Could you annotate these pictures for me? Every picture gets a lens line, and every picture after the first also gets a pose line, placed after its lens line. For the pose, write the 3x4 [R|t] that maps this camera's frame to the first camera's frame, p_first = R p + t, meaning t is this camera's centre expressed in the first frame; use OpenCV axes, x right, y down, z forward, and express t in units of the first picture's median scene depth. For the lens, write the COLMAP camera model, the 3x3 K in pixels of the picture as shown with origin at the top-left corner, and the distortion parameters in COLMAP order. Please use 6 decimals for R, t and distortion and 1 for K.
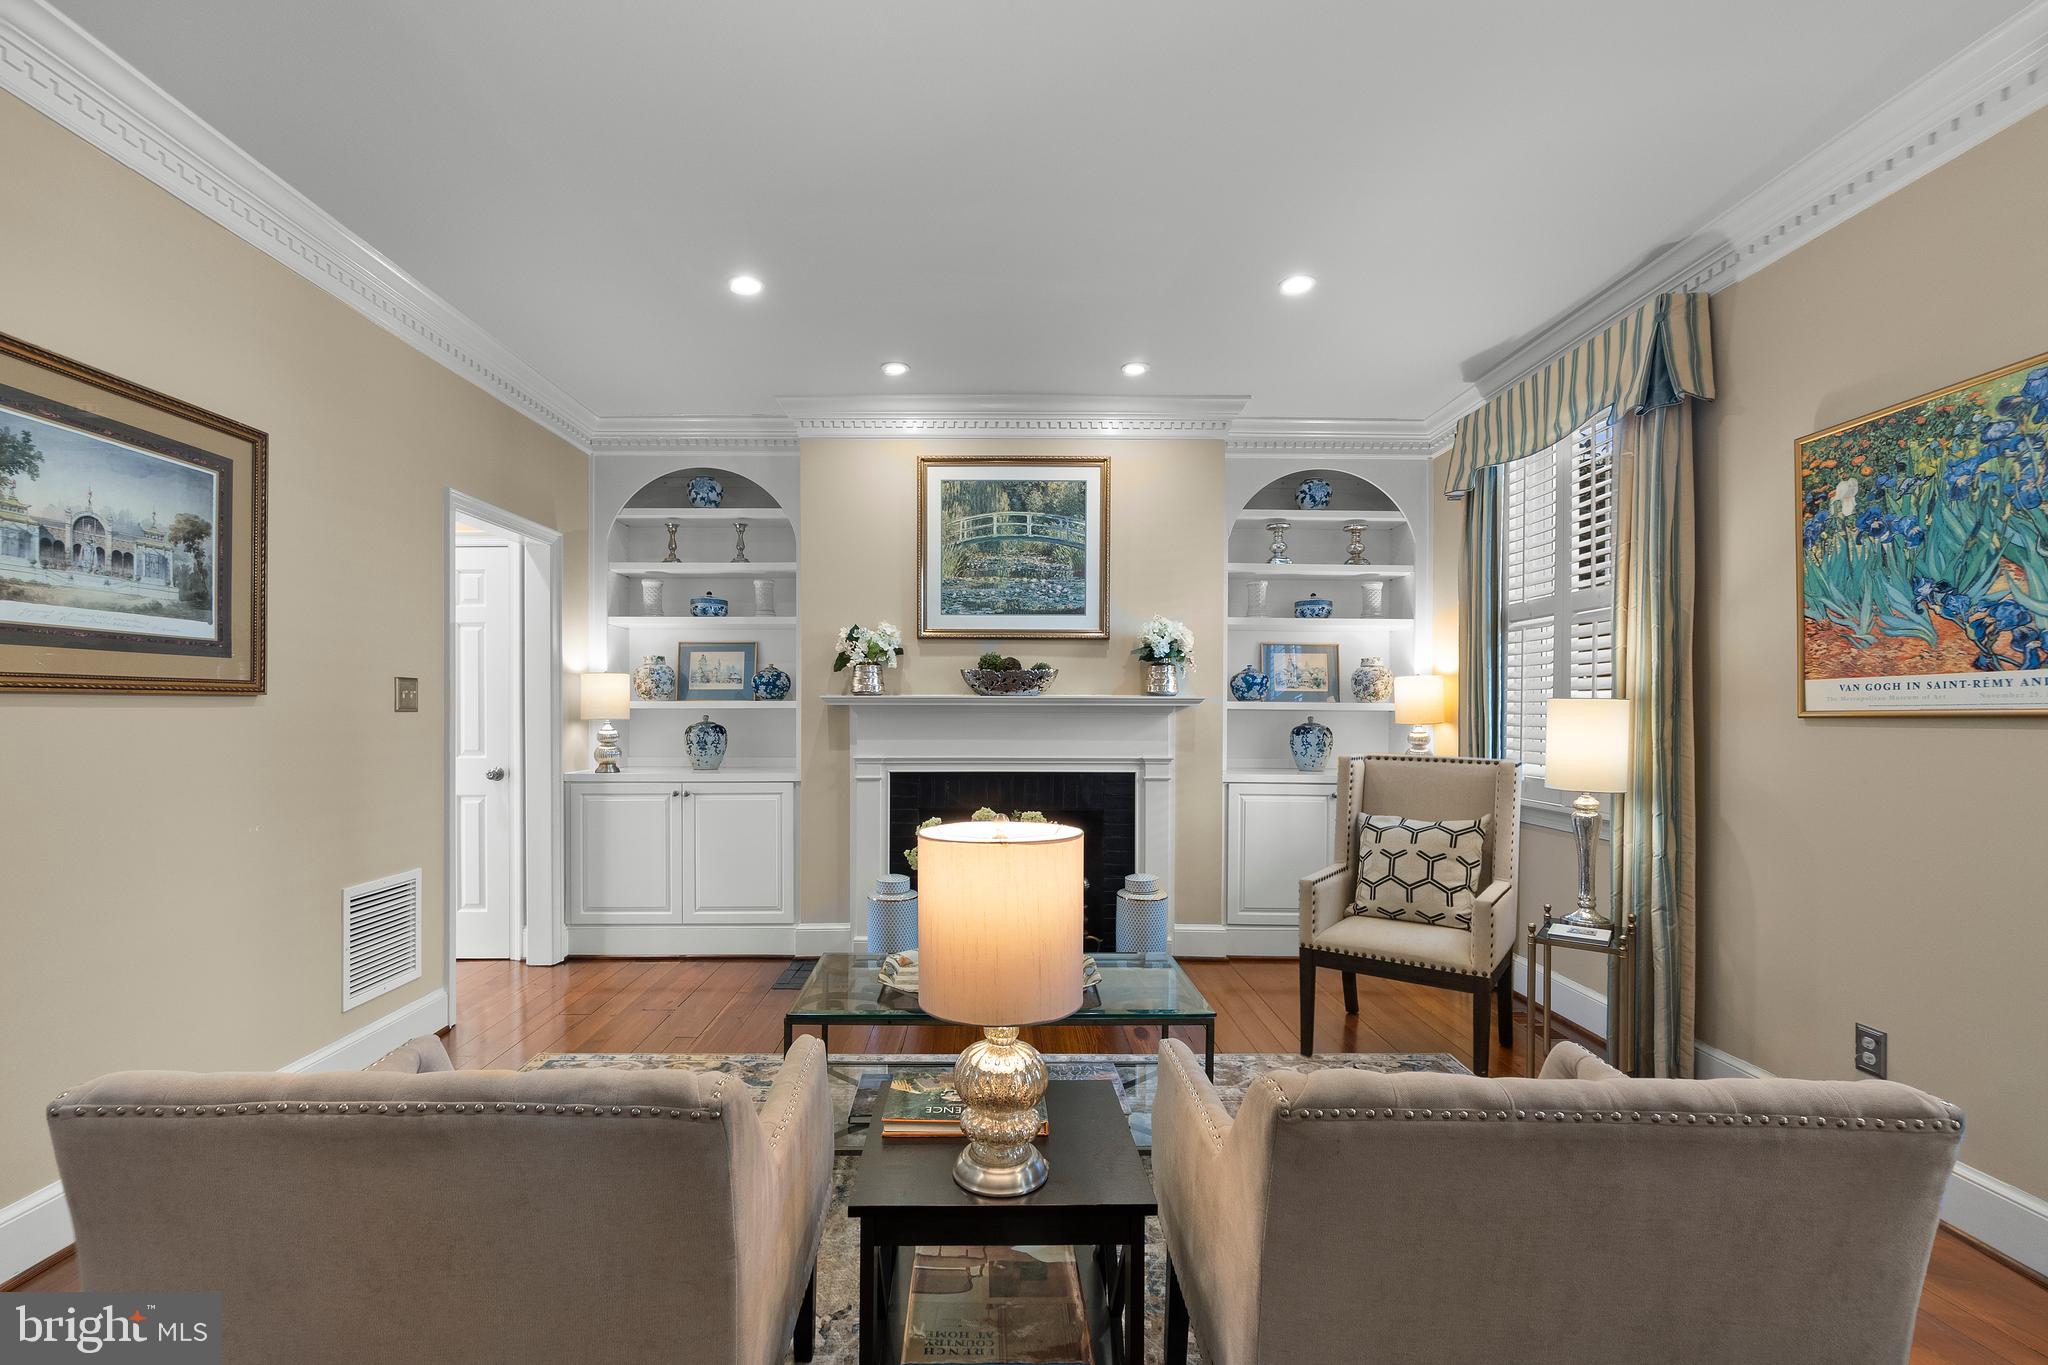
lens RADIAL K [[885.4, 0, 981.5], [0, 885.4, 714.7], [0, 0, 1]] dist [-0.004081, 0.001337]
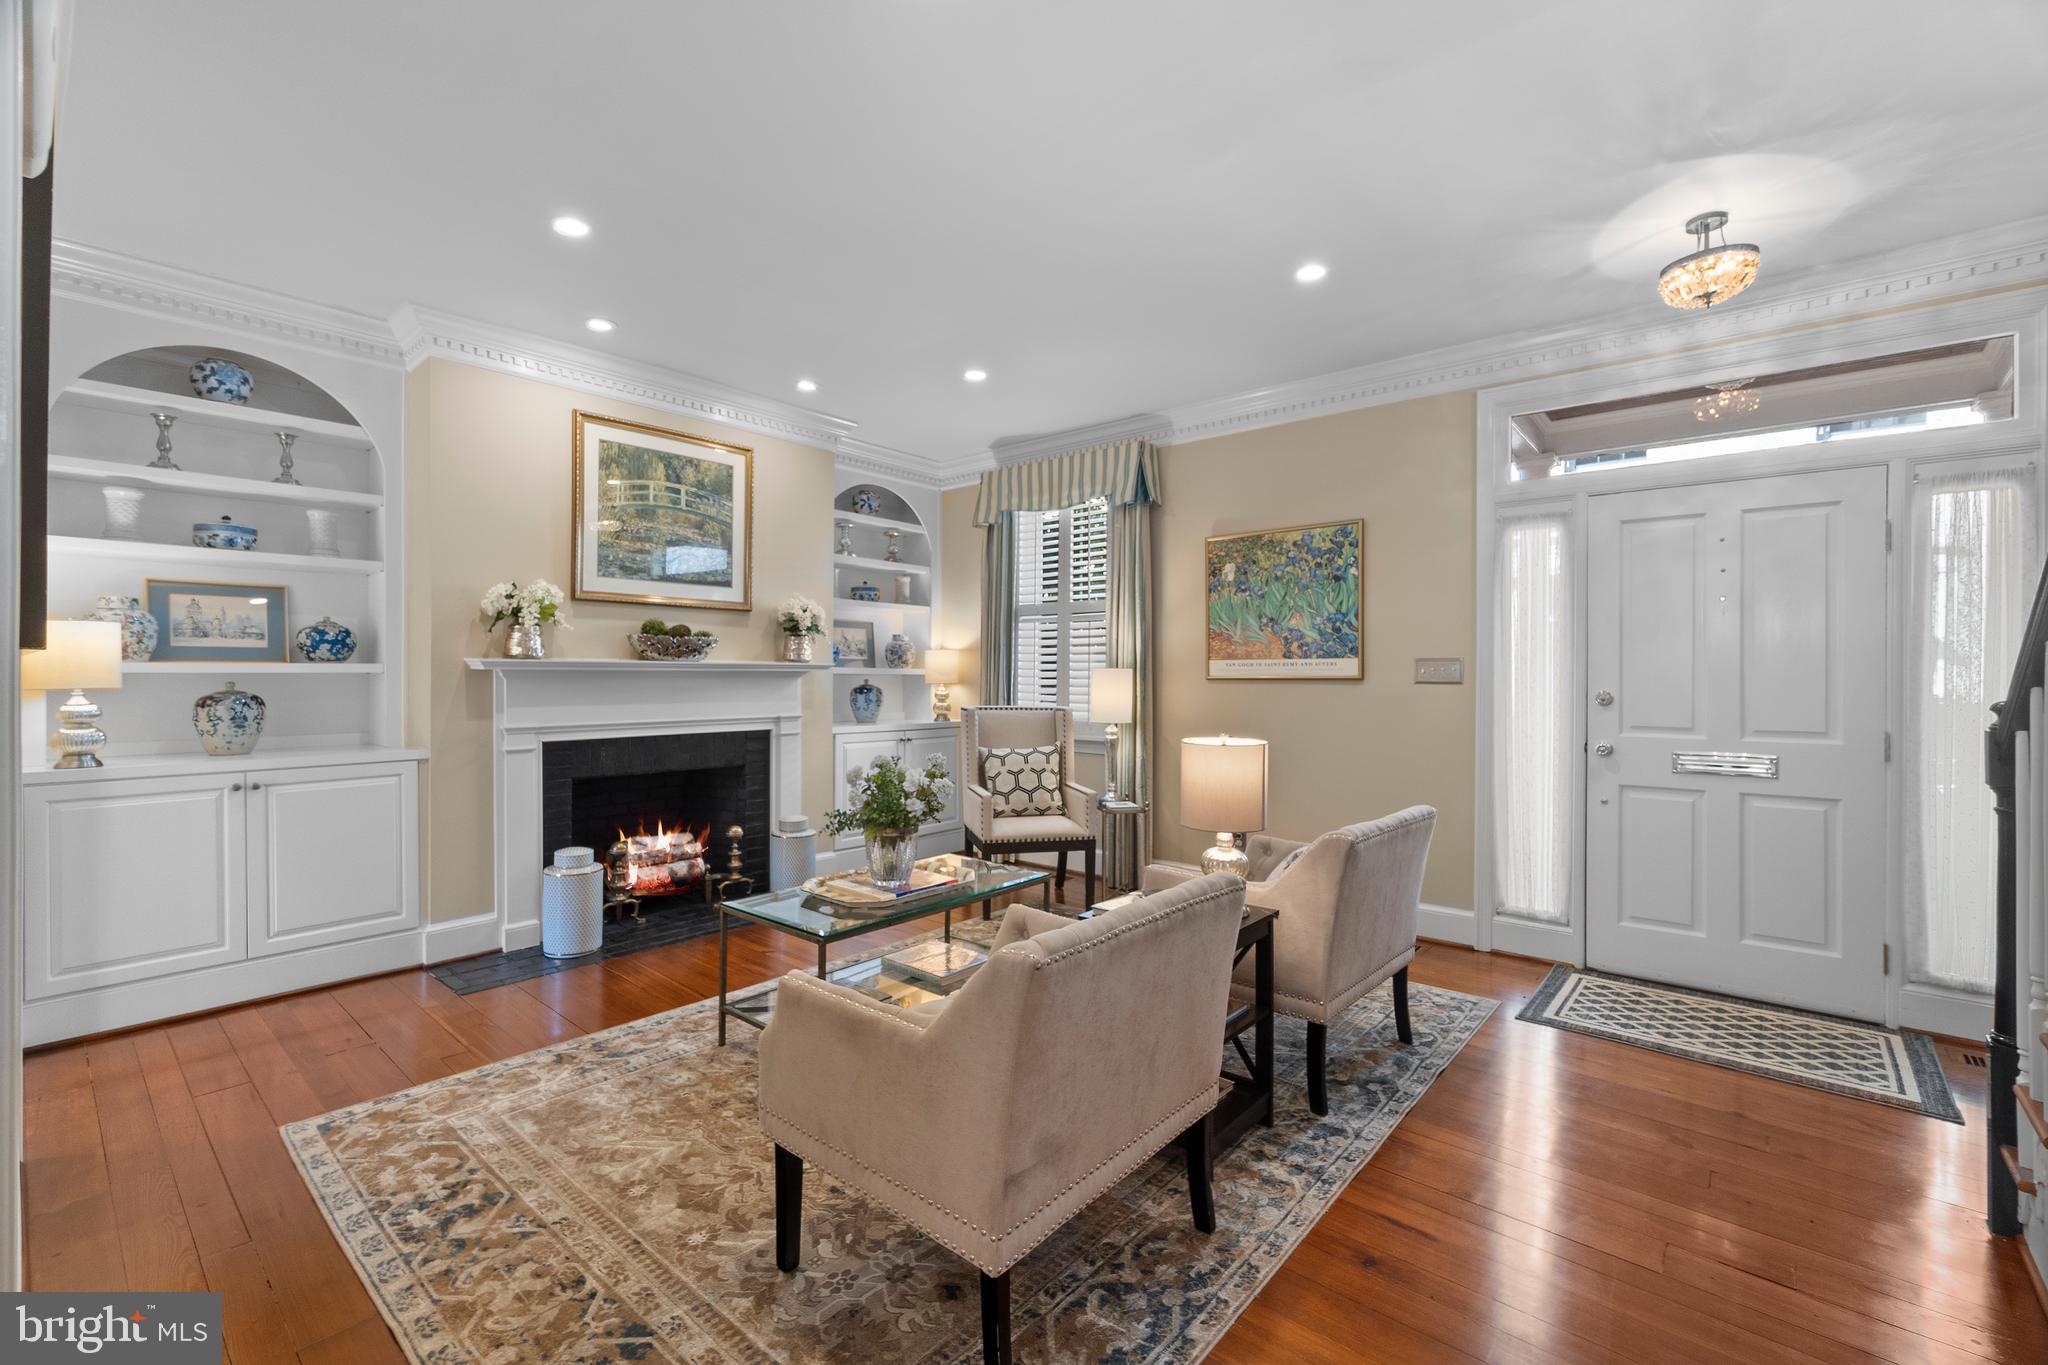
lens RADIAL K [[885.4, 0, 1011.6], [0, 885.4, 674.1], [0, 0, 1]] dist [-0.004081, 0.001337]
pose [[0.658009, -0.000674, 0.753010, -0.643537], [0.001564, 0.999999, -0.000472, -0.006624], [-0.753009, 0.001488, 0.658009, 0.024126]]
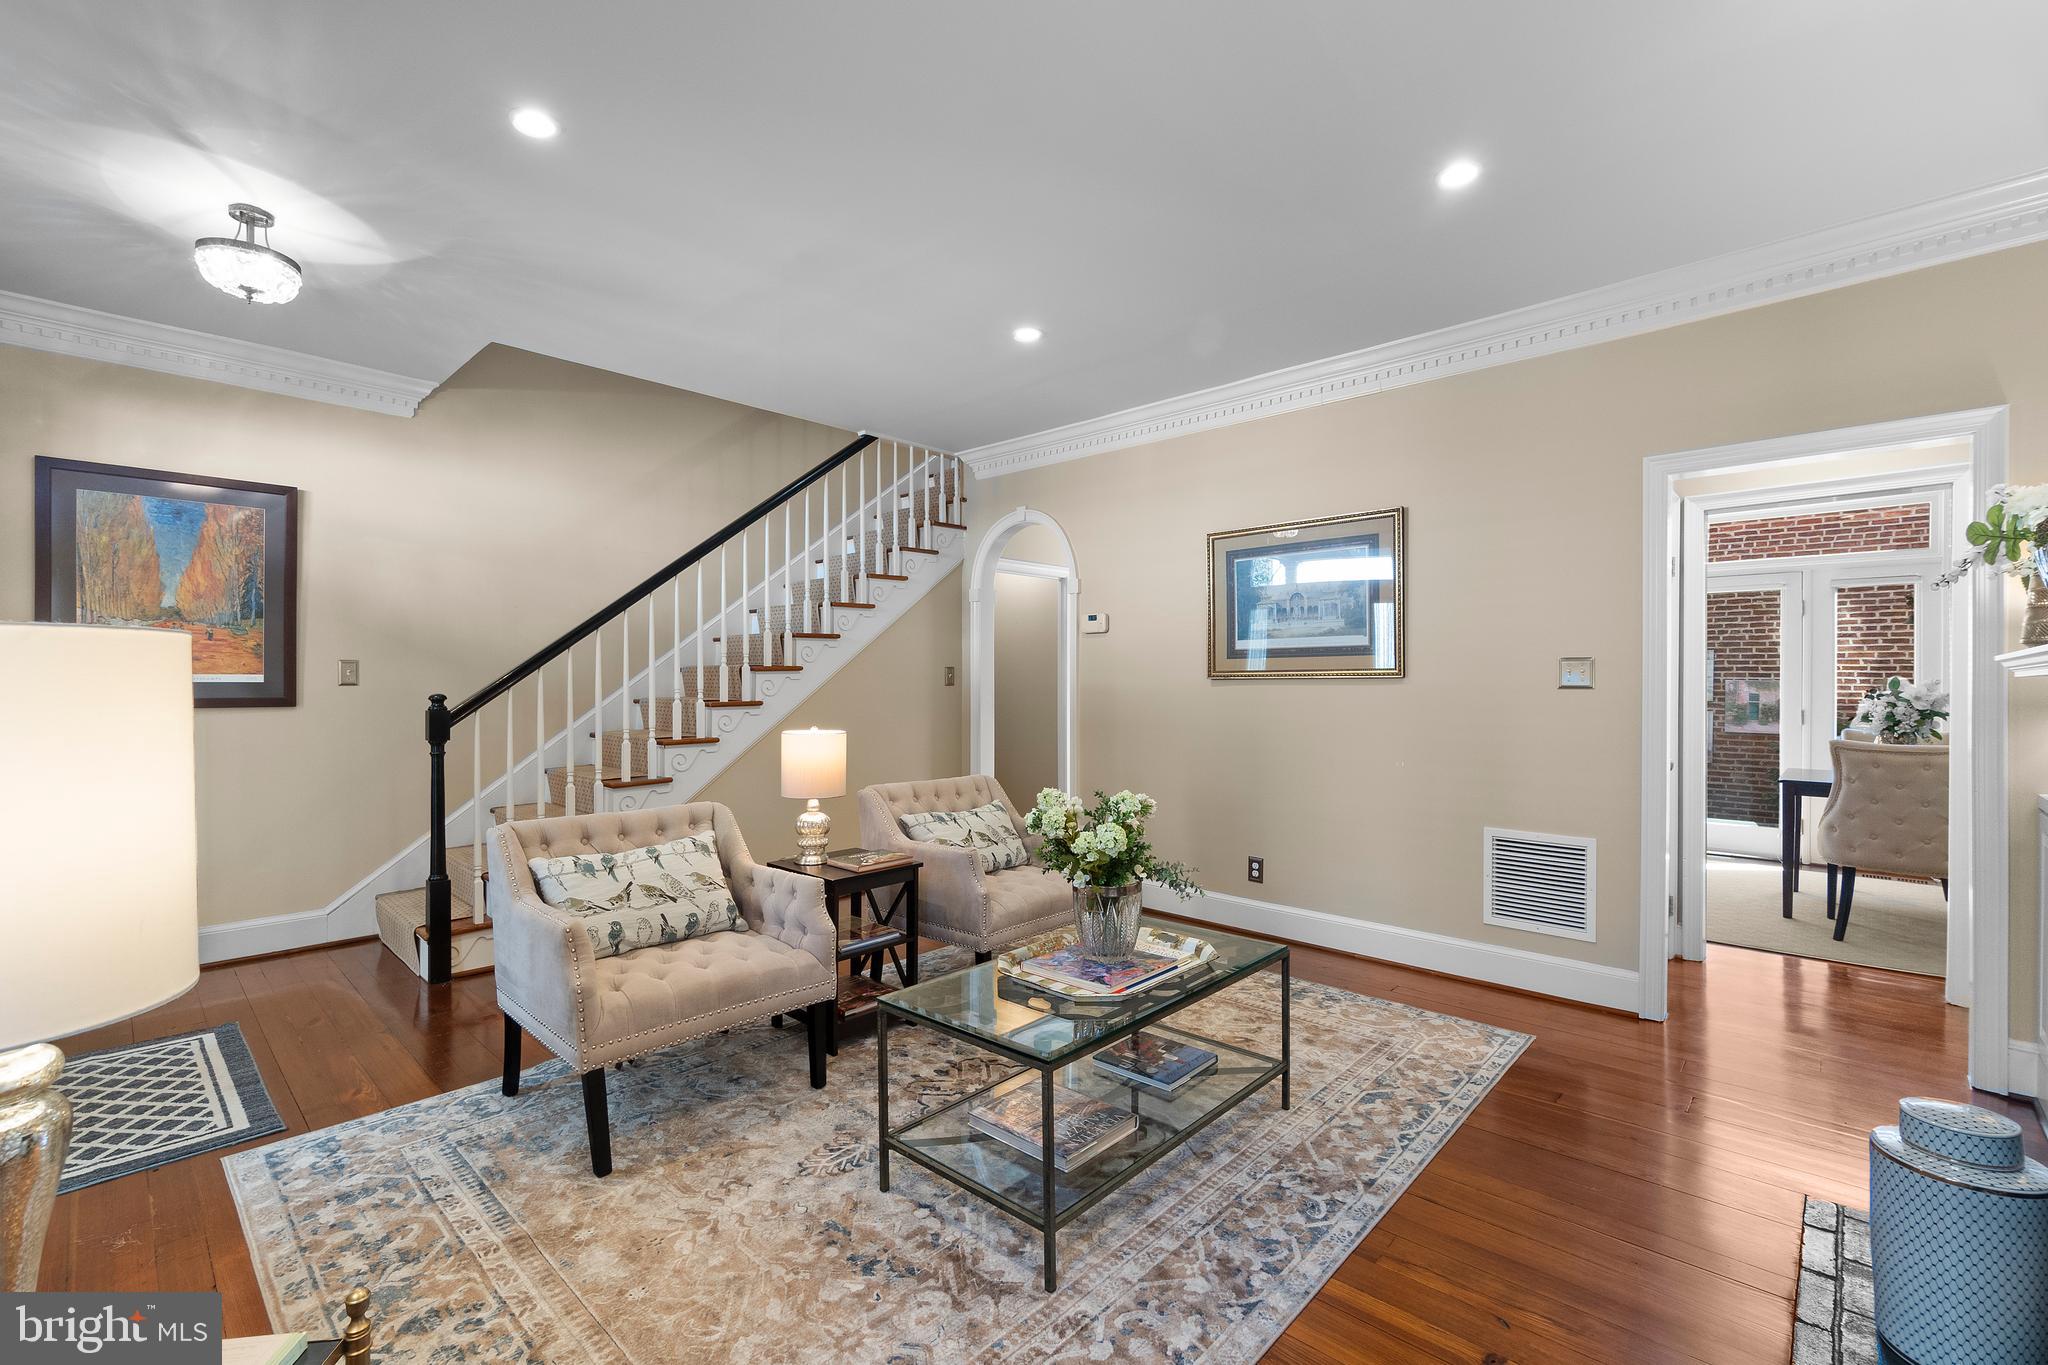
lens RADIAL K [[885.4, 0, 1017.4], [0, 885.4, 686.4], [0, 0, 1]] dist [-0.004081, 0.001337]
pose [[-0.679656, -0.001857, -0.733529, 0.600676], [-0.007203, 0.999965, 0.004142, -0.005962], [0.733496, 0.008099, -0.679646, 1.215284]]
